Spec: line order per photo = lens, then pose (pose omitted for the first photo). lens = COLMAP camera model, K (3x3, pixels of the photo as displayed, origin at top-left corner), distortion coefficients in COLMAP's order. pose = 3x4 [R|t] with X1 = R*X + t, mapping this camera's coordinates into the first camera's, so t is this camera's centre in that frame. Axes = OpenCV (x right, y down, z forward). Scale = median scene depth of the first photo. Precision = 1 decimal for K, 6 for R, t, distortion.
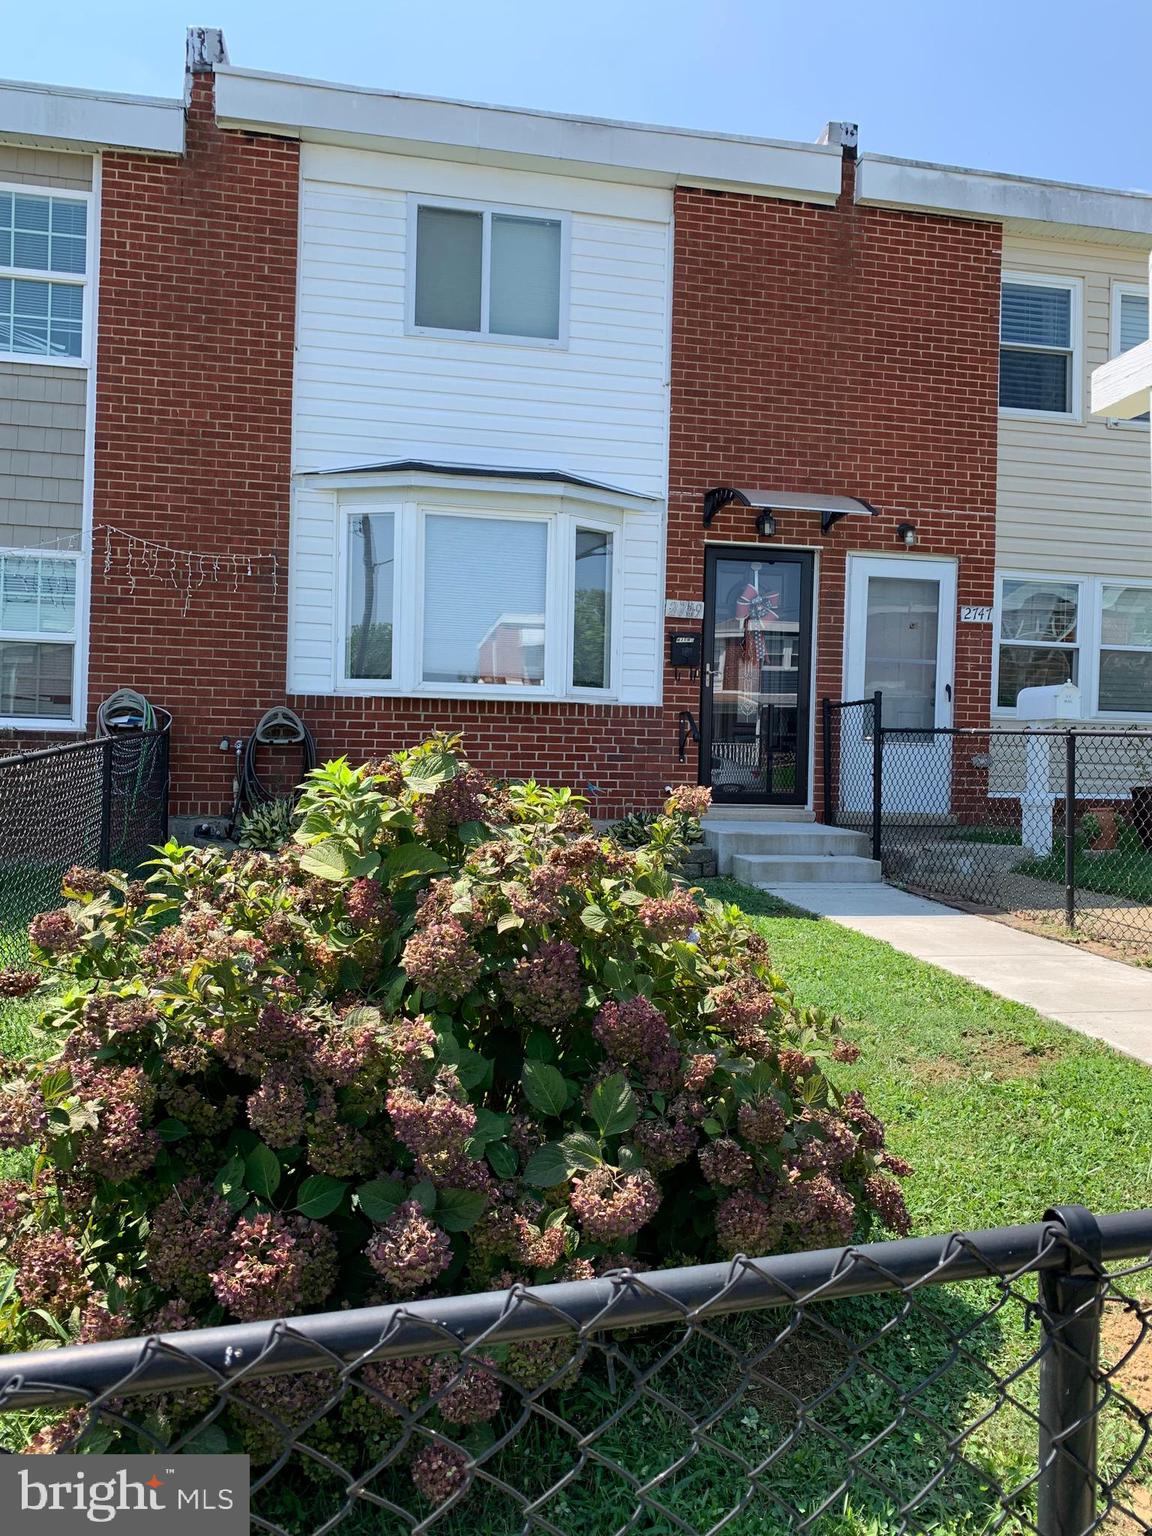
lens RADIAL K [[1171.8, 0, 576.0], [0, 1171.8, 768.0], [0, 0, 1]] dist [0.024333, -0.024982]
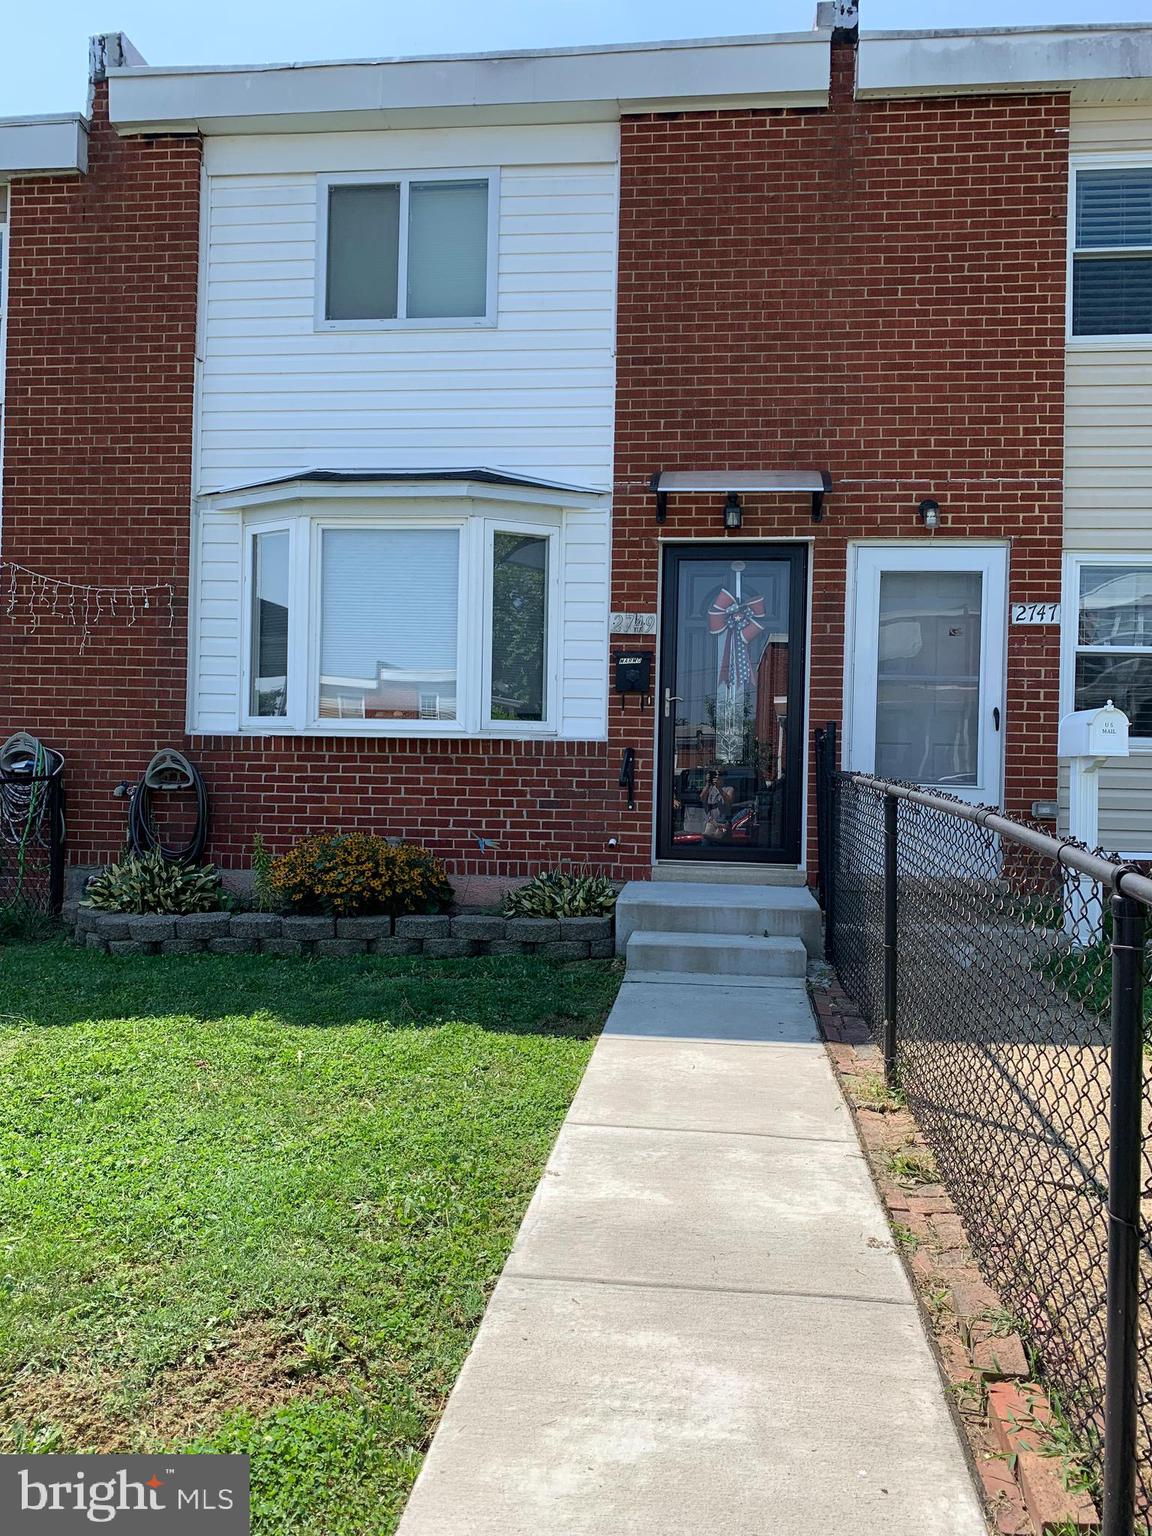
lens RADIAL K [[1171.8, 0, 576.0], [0, 1171.8, 768.0], [0, 0, 1]] dist [0.024333, -0.024982]
pose [[0.951361, -0.004116, -0.308050, 0.312934], [-0.000240, 0.999901, -0.014101, -0.022766], [0.308077, 0.013489, 0.951266, 0.208986]]
